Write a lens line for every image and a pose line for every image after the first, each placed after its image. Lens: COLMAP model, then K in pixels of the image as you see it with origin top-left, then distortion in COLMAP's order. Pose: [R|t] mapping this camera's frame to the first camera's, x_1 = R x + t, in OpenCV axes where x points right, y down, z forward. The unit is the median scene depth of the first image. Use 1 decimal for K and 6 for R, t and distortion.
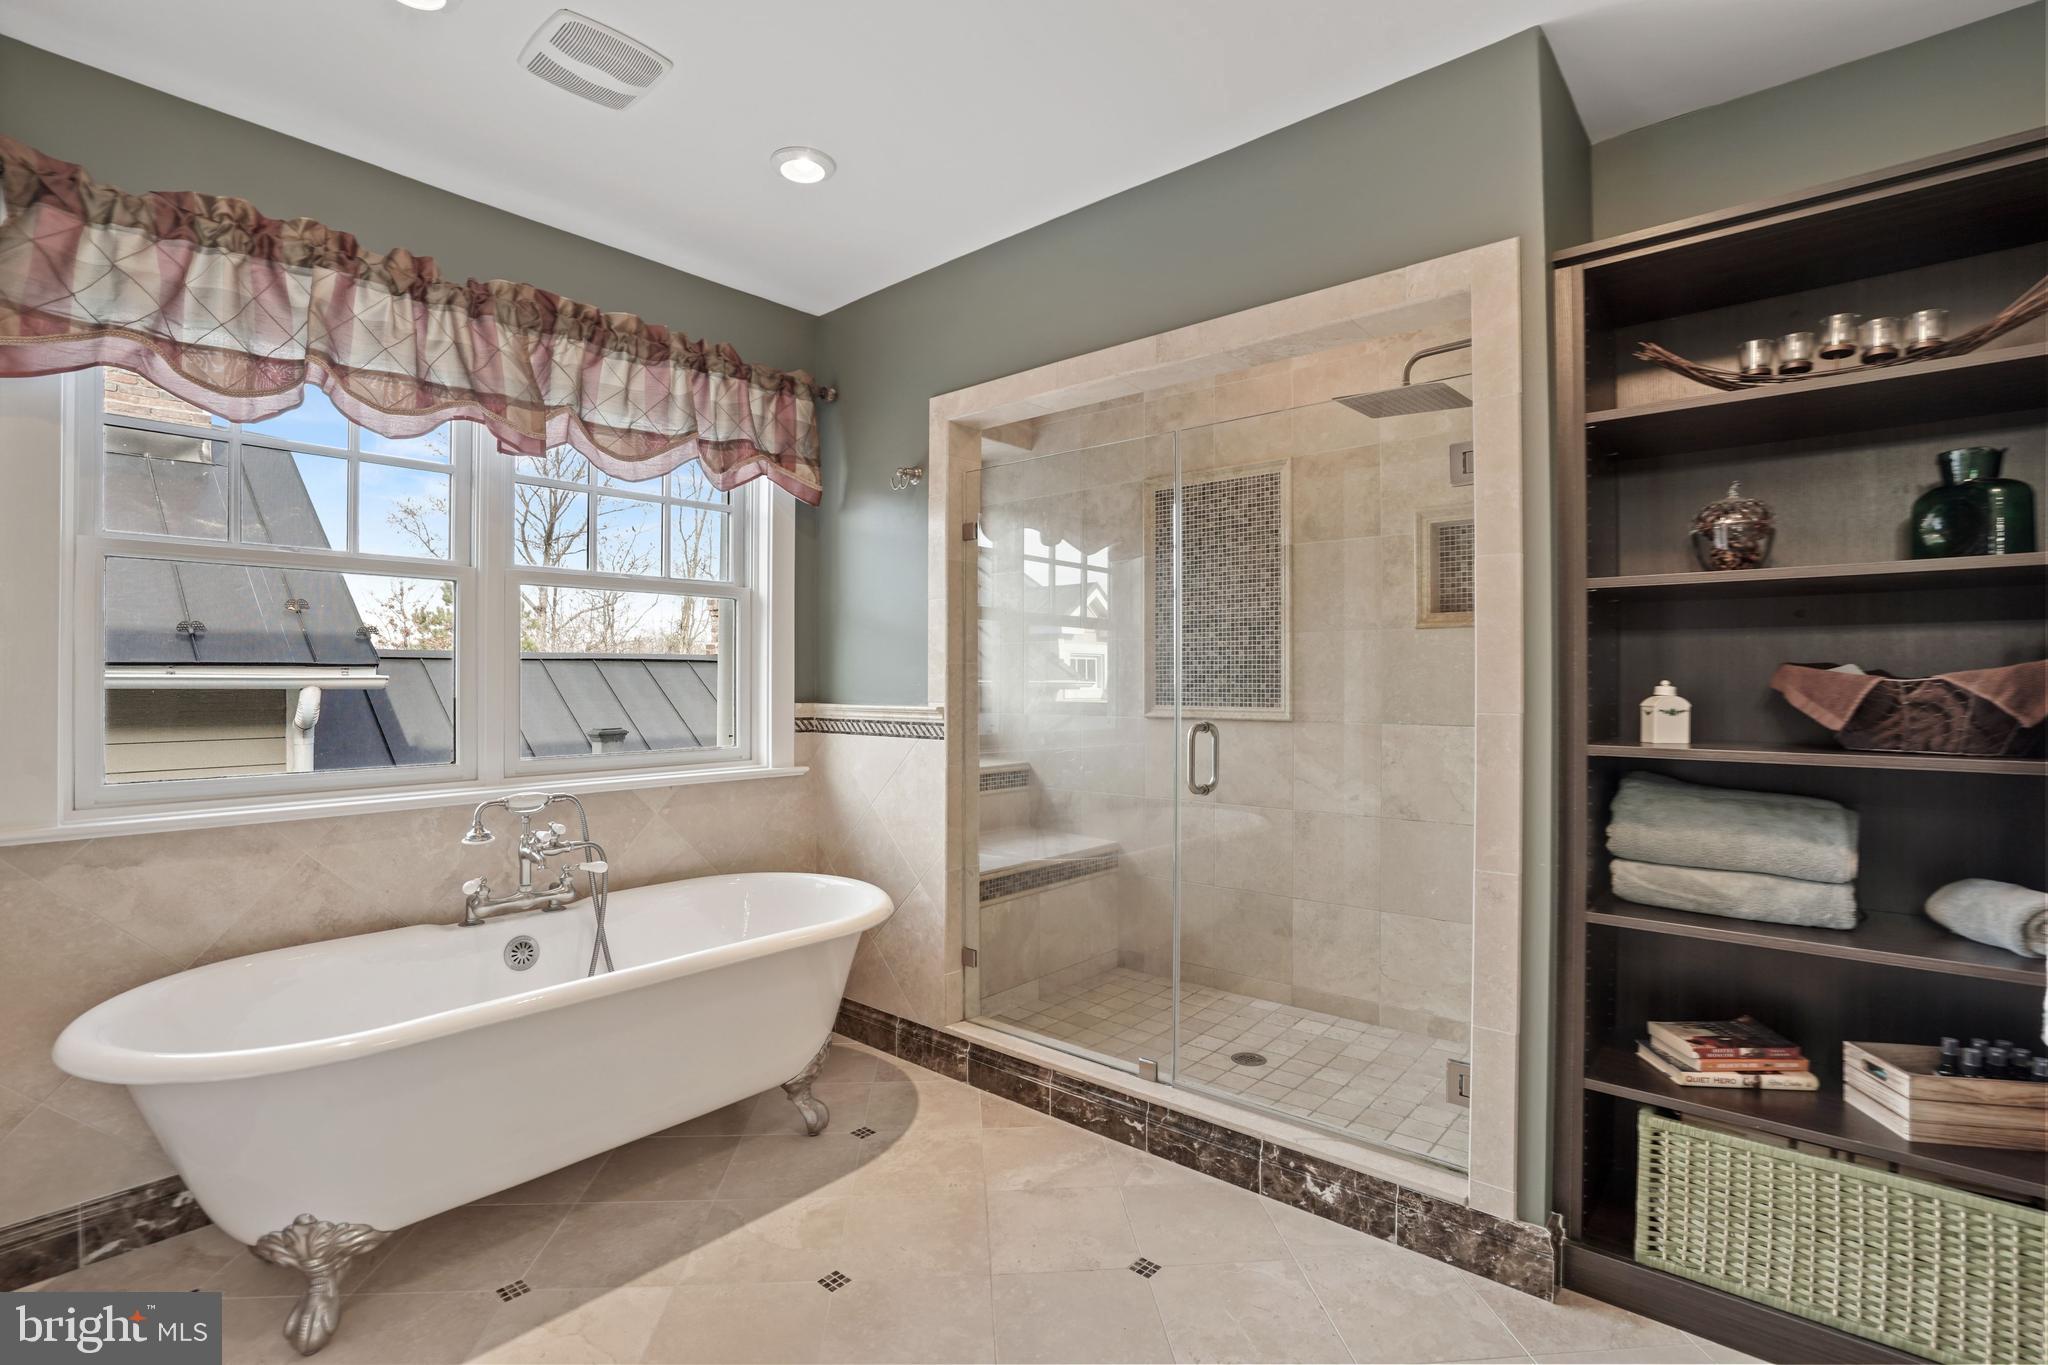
lens RADIAL K [[918.0, 0, 1024.0], [0, 918.0, 682.5], [0, 0, 1]] dist [-0.062577, 0.016843]
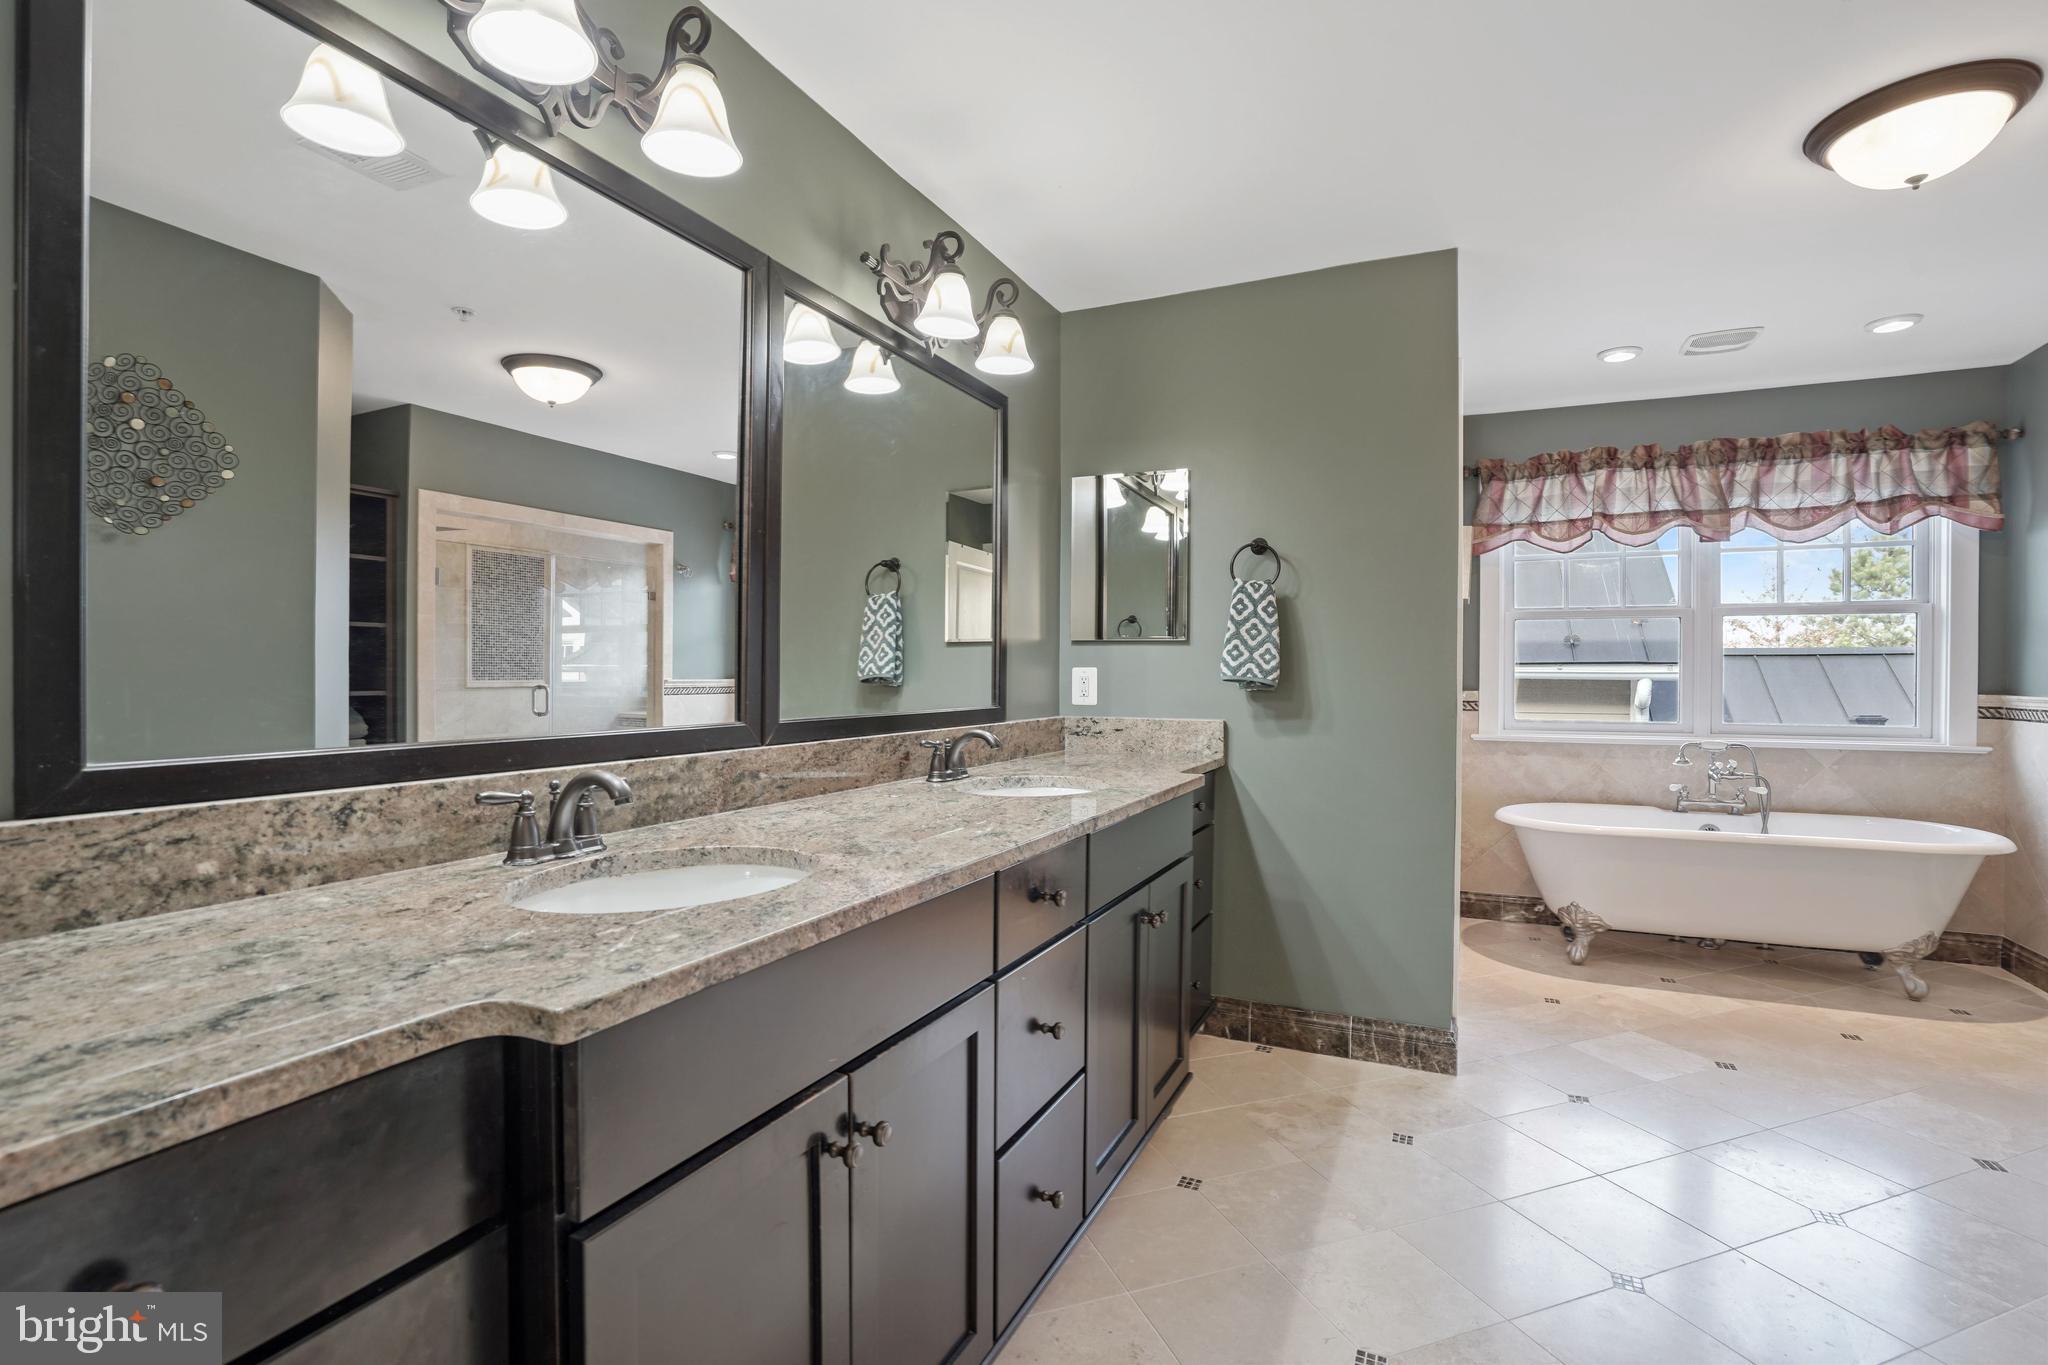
lens RADIAL K [[962.0, 0, 1018.4], [0, 962.0, 671.3], [0, 0, 1]] dist [-0.064486, 0.039169]
pose [[0.257594, 0.000948, -0.966253, 0.805022], [-0.004066, 0.999992, -0.000103, -0.004008], [0.966245, 0.003955, 0.257595, -0.714372]]
